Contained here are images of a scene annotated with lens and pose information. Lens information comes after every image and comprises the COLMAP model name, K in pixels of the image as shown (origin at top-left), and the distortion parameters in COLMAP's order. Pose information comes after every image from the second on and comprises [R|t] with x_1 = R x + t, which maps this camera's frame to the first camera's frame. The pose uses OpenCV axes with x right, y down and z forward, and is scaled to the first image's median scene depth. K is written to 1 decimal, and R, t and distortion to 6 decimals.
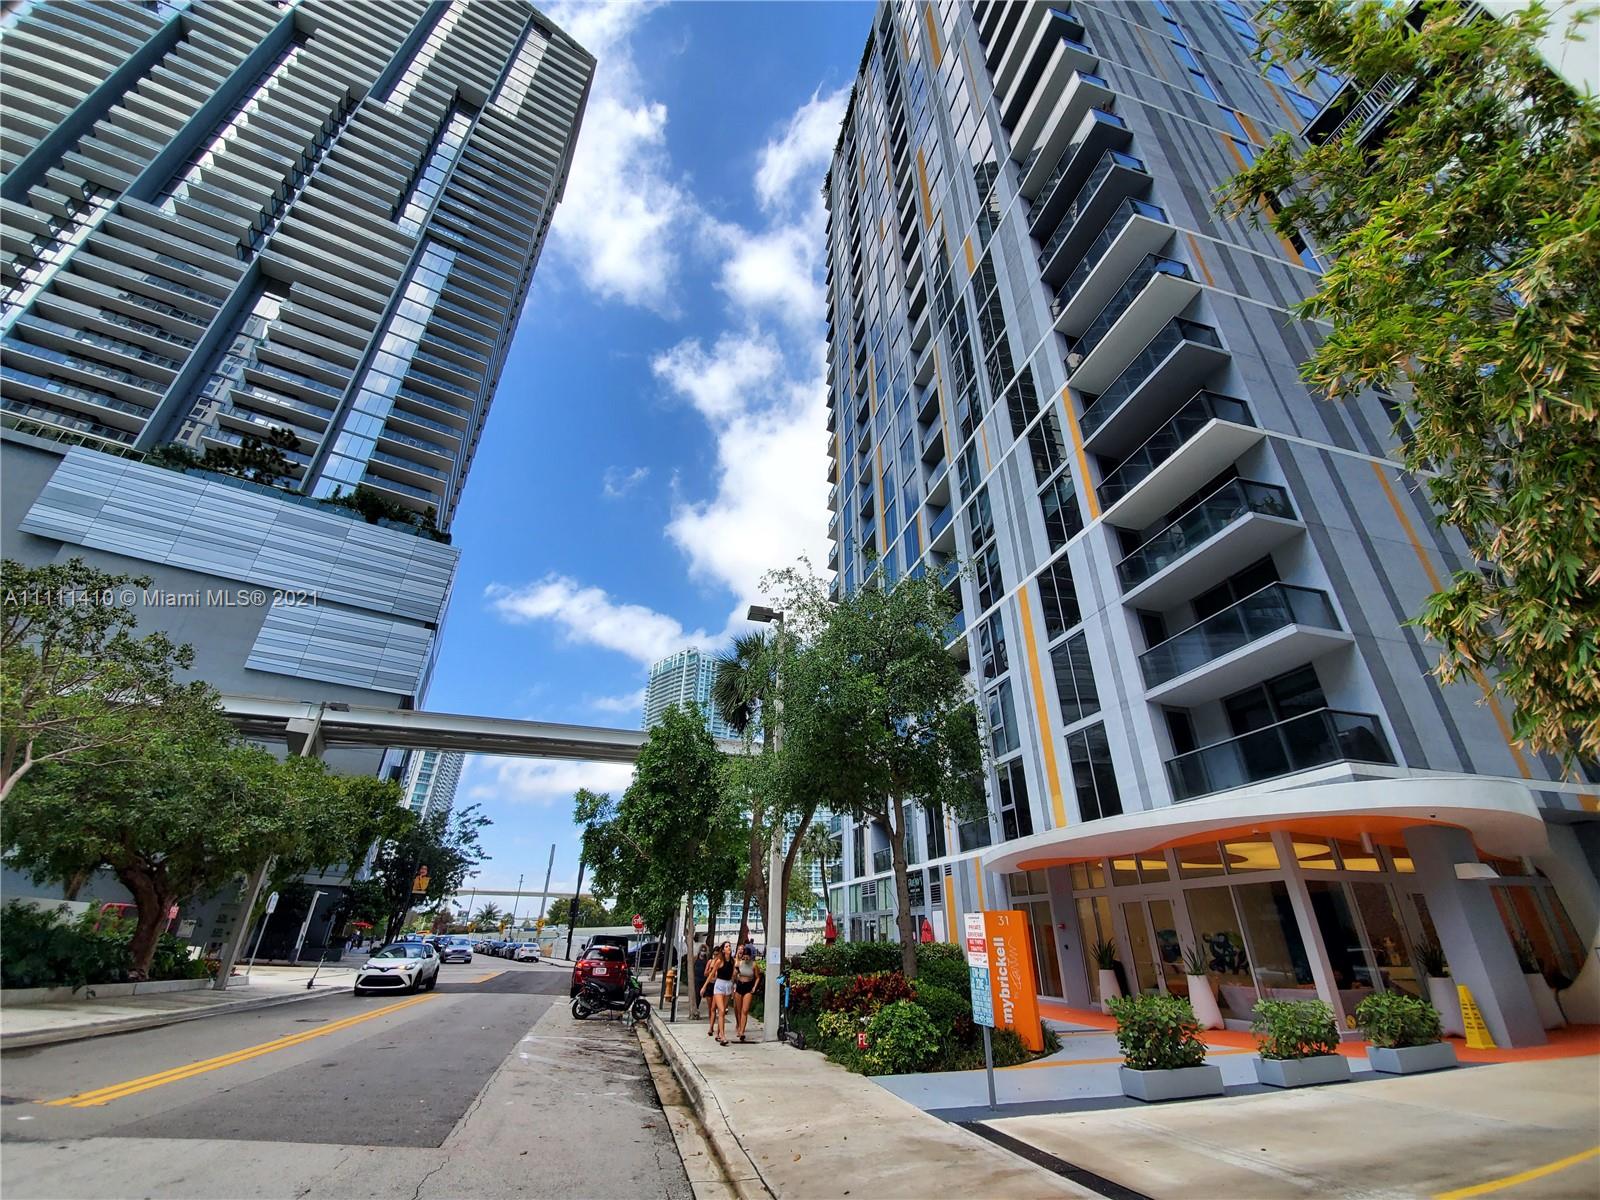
lens RADIAL K [[635.4, 0, 791.1], [0, 635.4, 611.1], [0, 0, 1]] dist [0.018793, -0.020990]
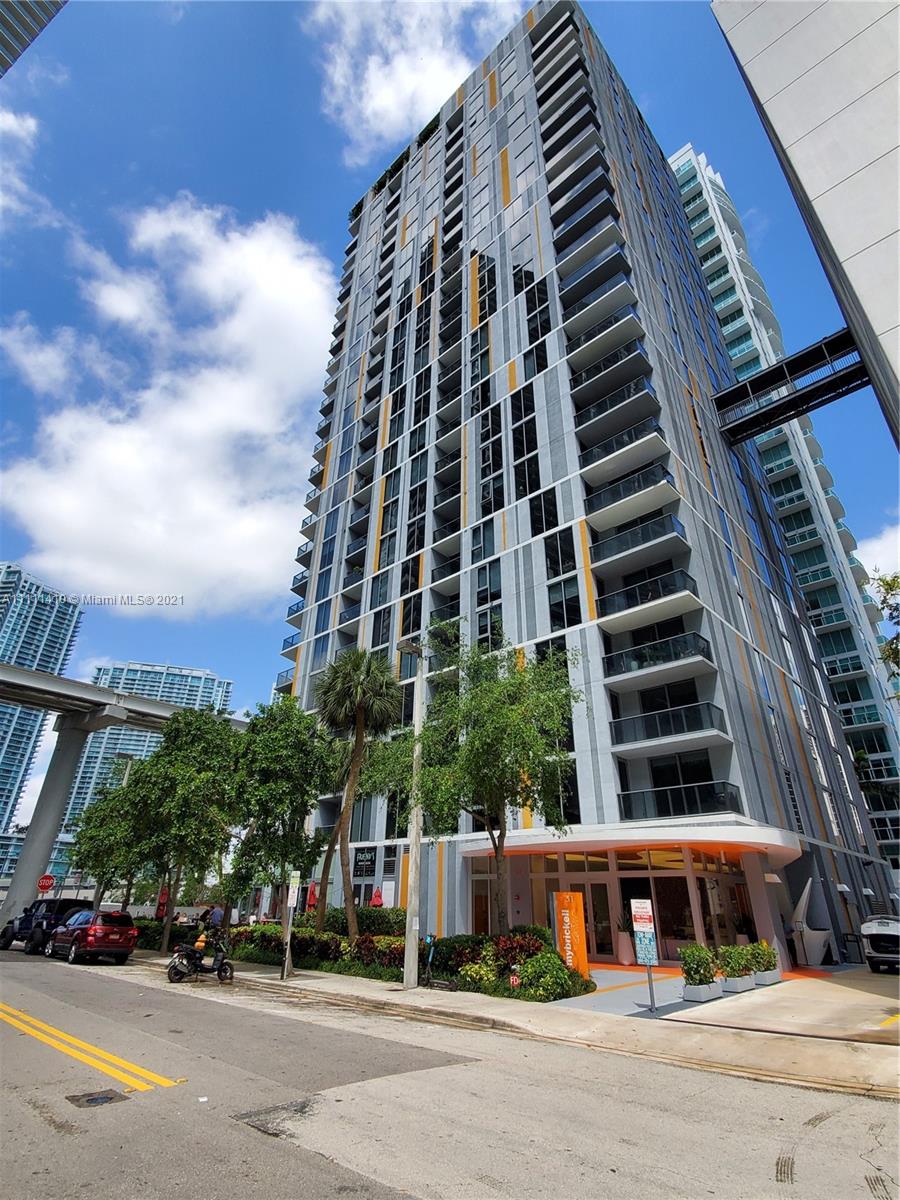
lens RADIAL K [[589.2, 0, 451.1], [0, 589.2, 591.7], [0, 0, 1]] dist [0.001945, 0.000264]
pose [[0.847291, 0.249620, 0.468816, -0.517364], [-0.248596, 0.966406, -0.065273, -0.044382], [-0.469359, -0.061241, 0.880881, -0.048106]]
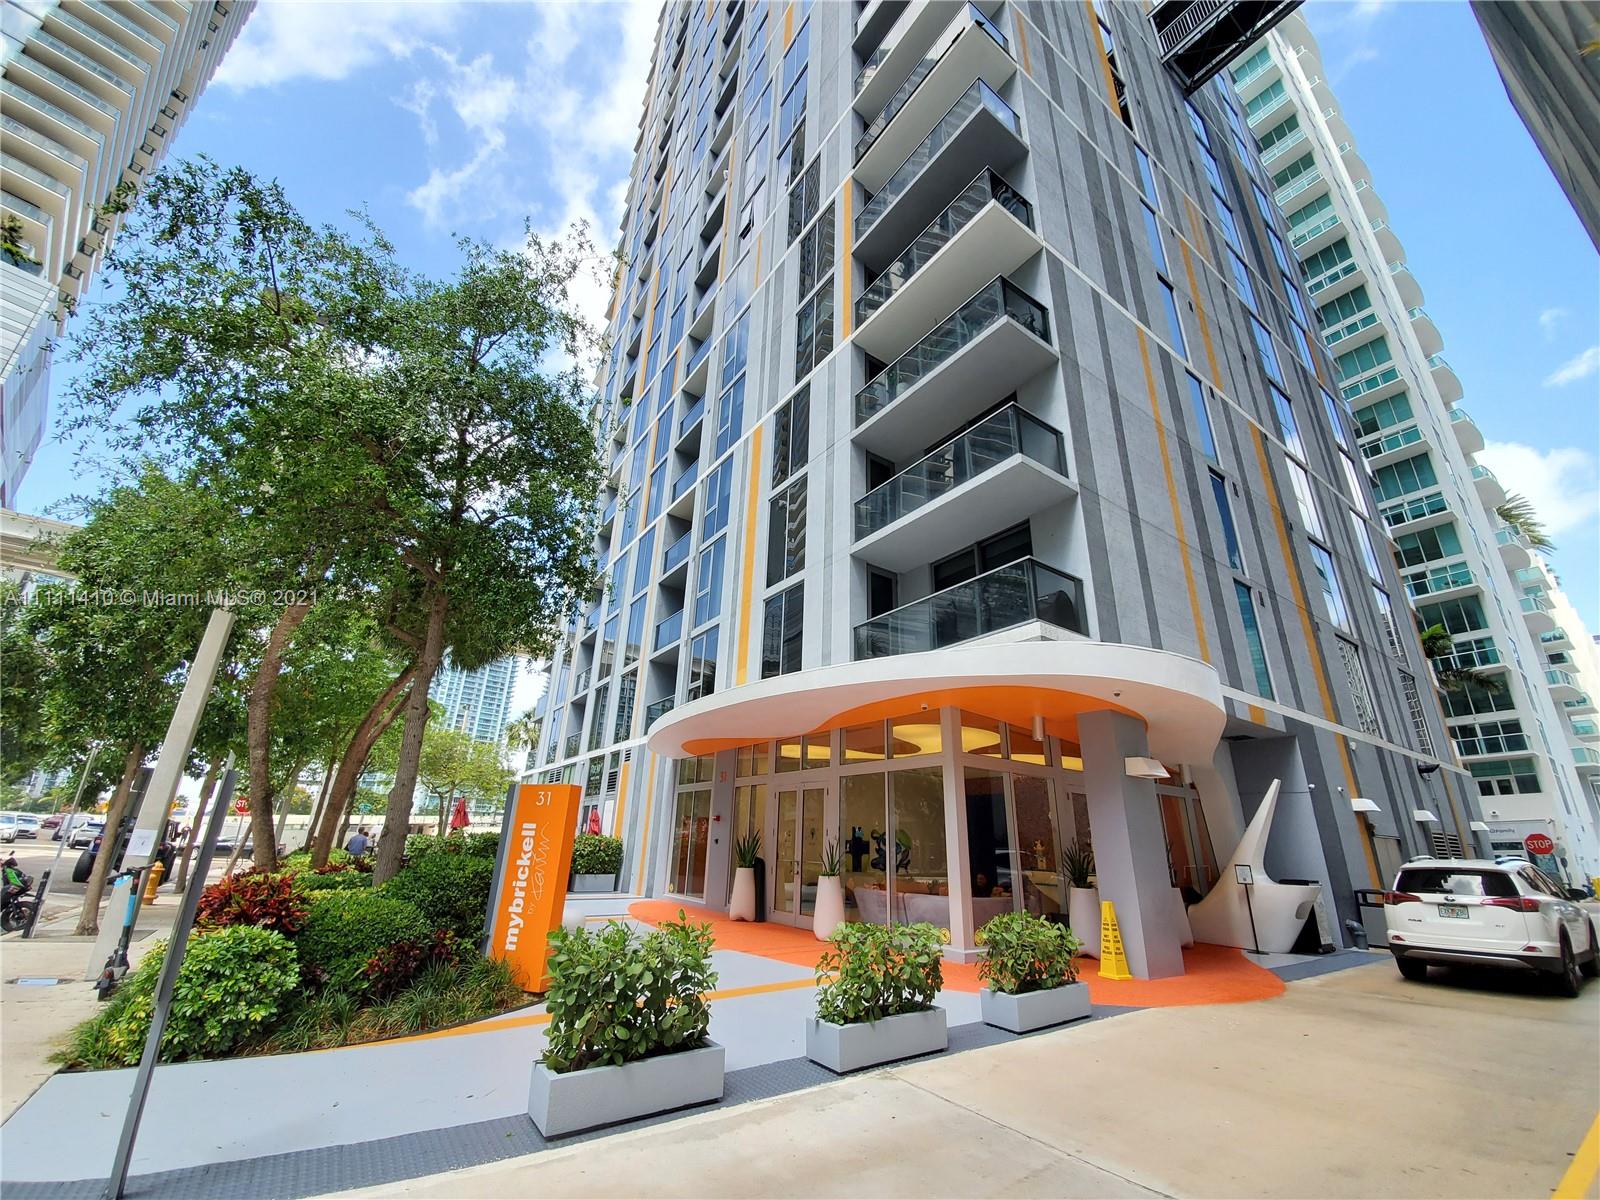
lens RADIAL K [[635.4, 0, 791.1], [0, 635.4, 611.1], [0, 0, 1]] dist [0.018793, -0.020990]
pose [[0.940477, 0.130348, 0.313866, 0.235187], [-0.171820, 0.979168, 0.108199, 0.131410], [-0.293224, -0.155687, 0.943282, 0.244596]]
